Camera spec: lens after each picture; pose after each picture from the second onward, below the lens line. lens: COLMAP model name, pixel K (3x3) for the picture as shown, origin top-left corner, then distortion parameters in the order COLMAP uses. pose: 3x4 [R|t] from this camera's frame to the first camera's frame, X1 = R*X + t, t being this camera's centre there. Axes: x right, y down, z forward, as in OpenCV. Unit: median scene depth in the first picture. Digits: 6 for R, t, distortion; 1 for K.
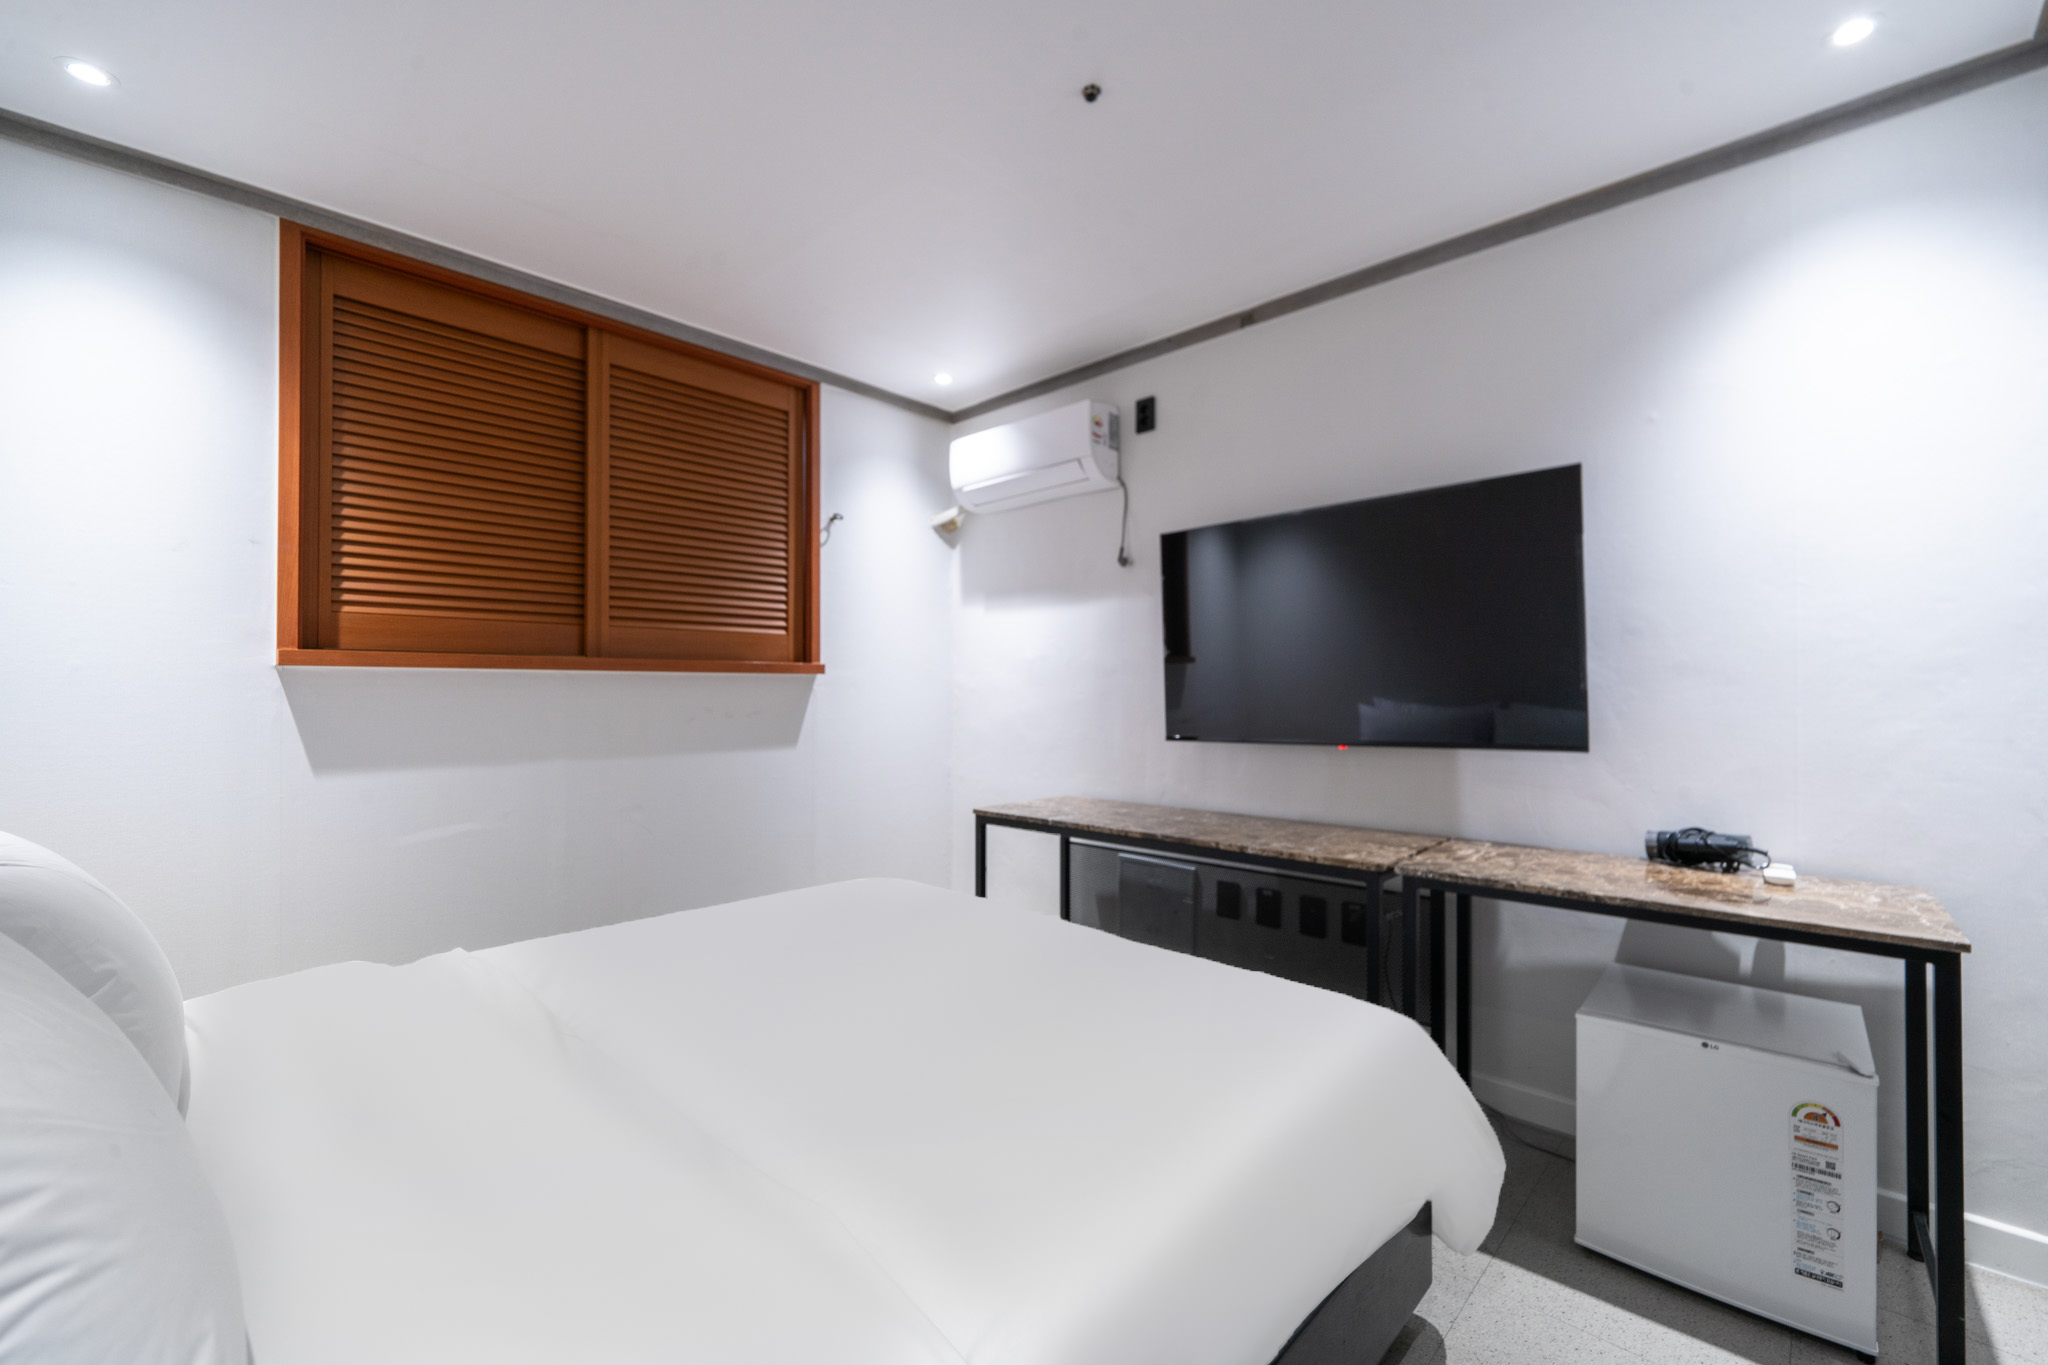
lens RADIAL K [[847.0, 0, 1024.0], [0, 847.0, 682.5], [0, 0, 1]] dist [0.080506, -0.000203]
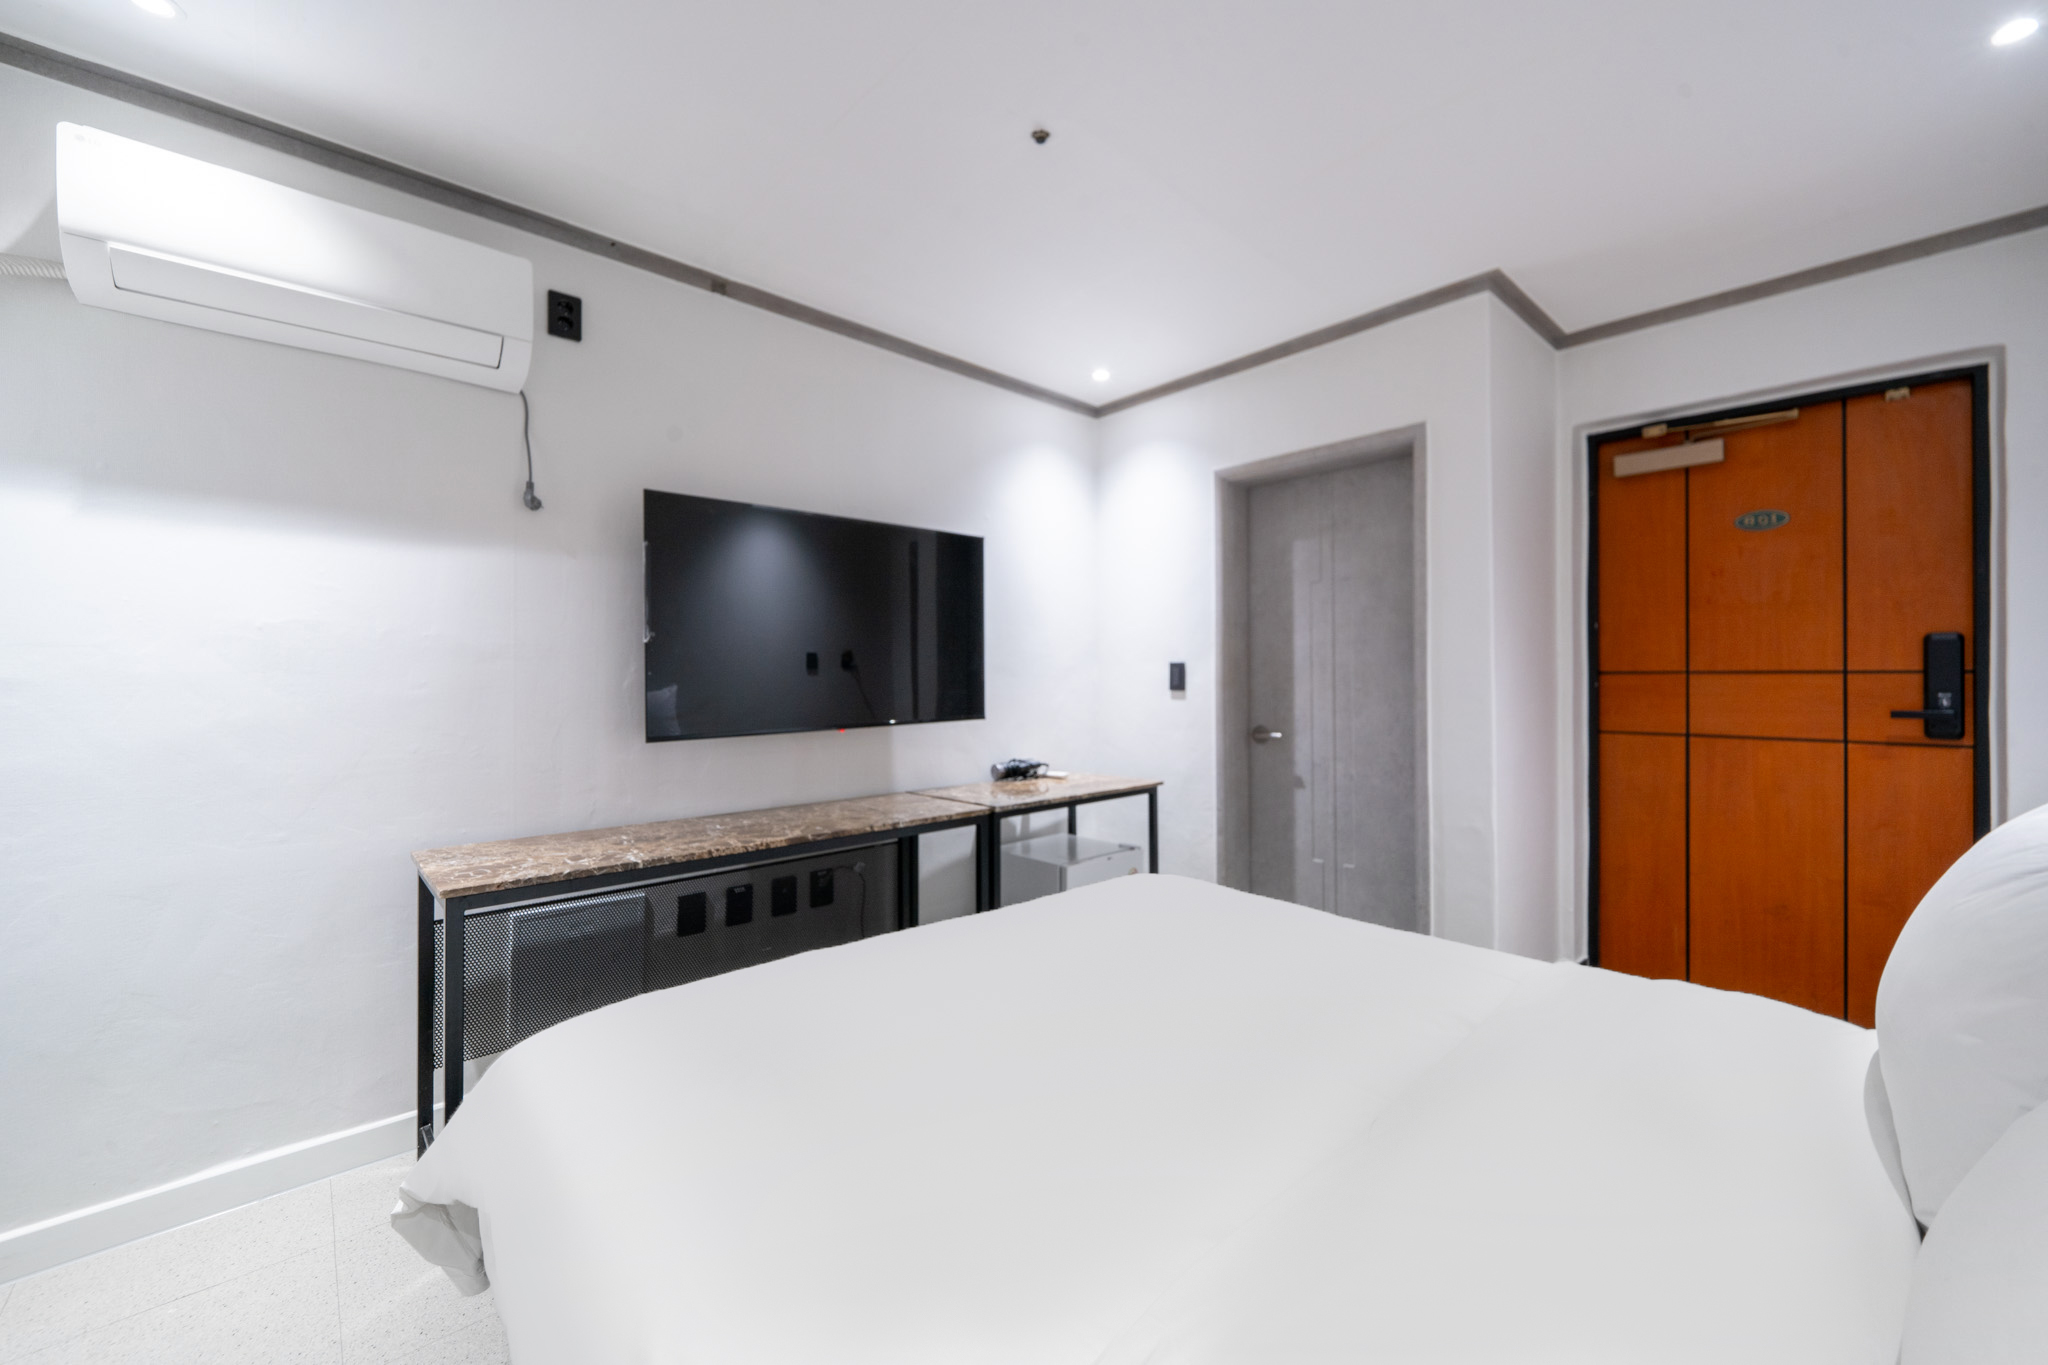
lens RADIAL K [[786.9, 0, 1081.8], [0, 786.9, 688.6], [0, 0, 1]] dist [0.000506, 0.000061]
pose [[0.061400, -0.004638, 0.998102, -0.596941], [-0.006000, 0.999969, 0.005016, 0.010402], [-0.998095, -0.006296, 0.061371, 0.573023]]
